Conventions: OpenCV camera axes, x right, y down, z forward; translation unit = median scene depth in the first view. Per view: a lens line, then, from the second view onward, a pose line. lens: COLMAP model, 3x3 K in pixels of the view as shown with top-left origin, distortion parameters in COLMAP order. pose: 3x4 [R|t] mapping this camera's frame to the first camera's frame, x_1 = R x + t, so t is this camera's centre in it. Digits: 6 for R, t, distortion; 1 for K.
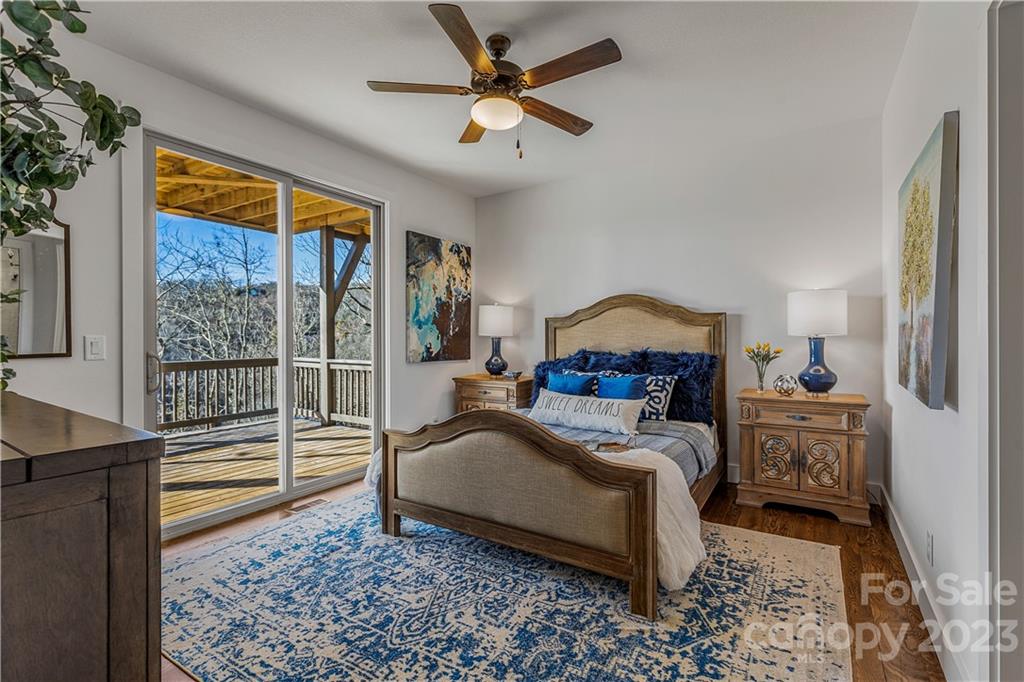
lens RADIAL K [[471.9, 0, 512.0], [0, 471.9, 341.0], [0, 0, 1]] dist [-0.000998, -0.000137]
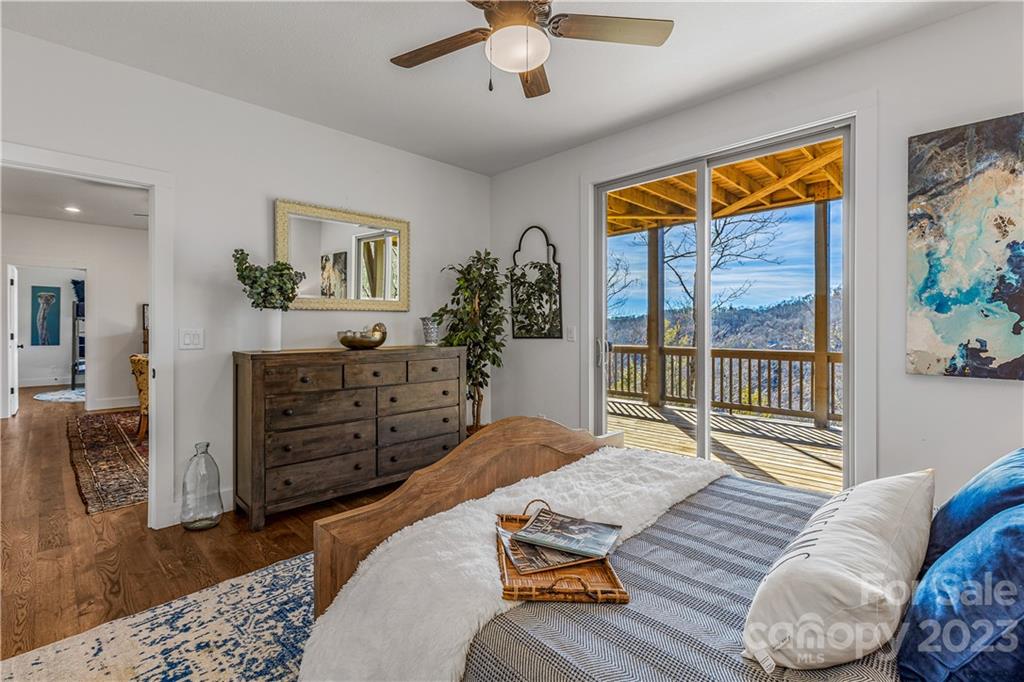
lens RADIAL K [[471.9, 0, 512.0], [0, 471.9, 341.0], [0, 0, 1]] dist [-0.000998, -0.000137]
pose [[-0.200875, 0.024946, -0.979299, 0.417131], [-0.006077, 0.999625, 0.026711, -0.004655], [0.979598, 0.011317, -0.200648, 0.638508]]
